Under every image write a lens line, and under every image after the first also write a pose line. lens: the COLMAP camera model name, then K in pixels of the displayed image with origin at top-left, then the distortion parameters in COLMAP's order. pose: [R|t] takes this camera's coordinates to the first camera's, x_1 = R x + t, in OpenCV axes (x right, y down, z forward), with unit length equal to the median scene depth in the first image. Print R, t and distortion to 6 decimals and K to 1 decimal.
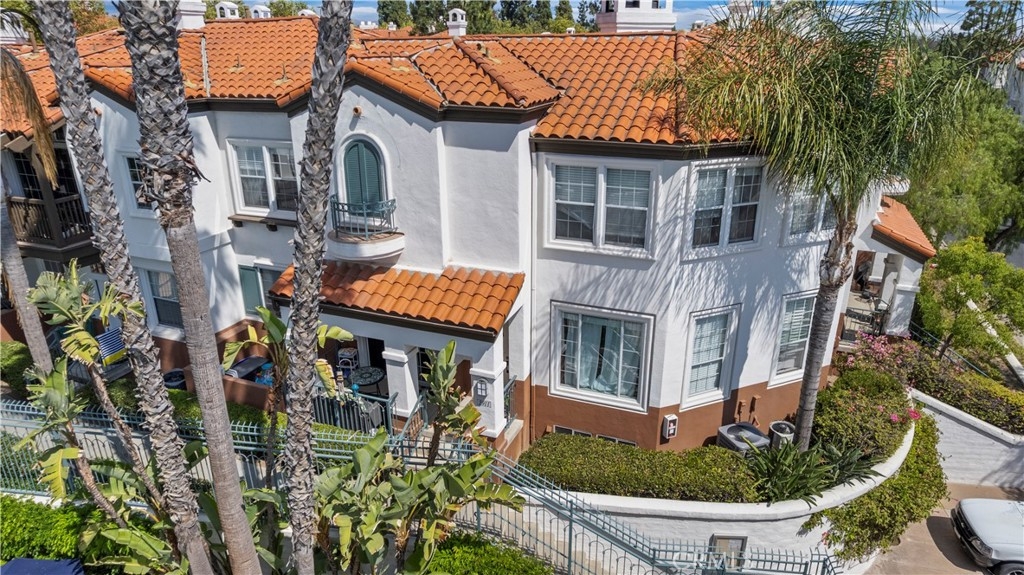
lens RADIAL K [[666.1, 0, 512.5], [0, 666.1, 294.4], [0, 0, 1]] dist [-0.101142, 0.096941]
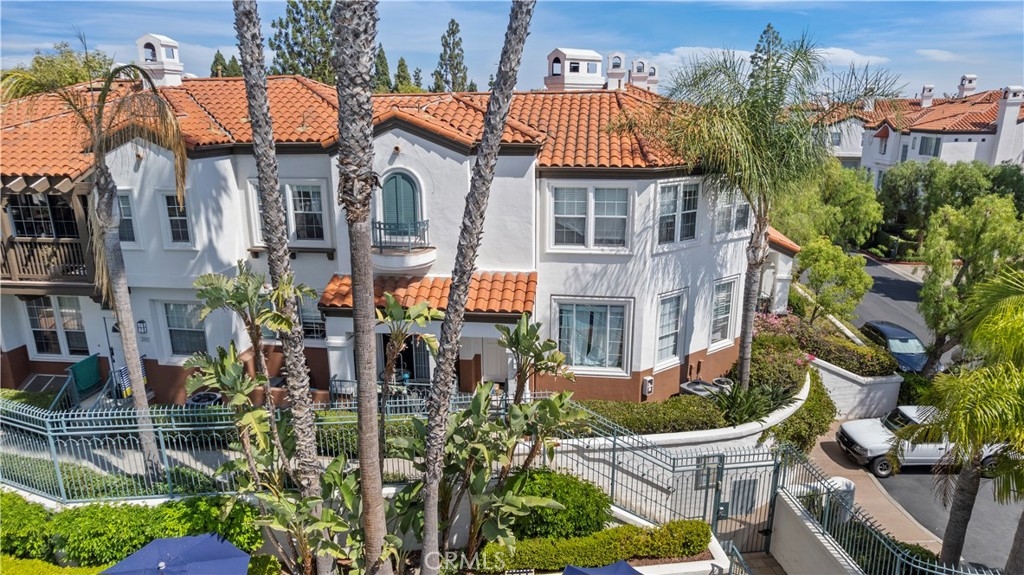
lens RADIAL K [[666.1, 0, 512.5], [0, 666.1, 294.4], [0, 0, 1]] dist [-0.101142, 0.096941]
pose [[0.967365, -0.067040, 0.244356, -0.341081], [0.089329, 0.992679, -0.081294, 0.110029], [-0.237117, 0.100469, 0.966272, -0.218603]]
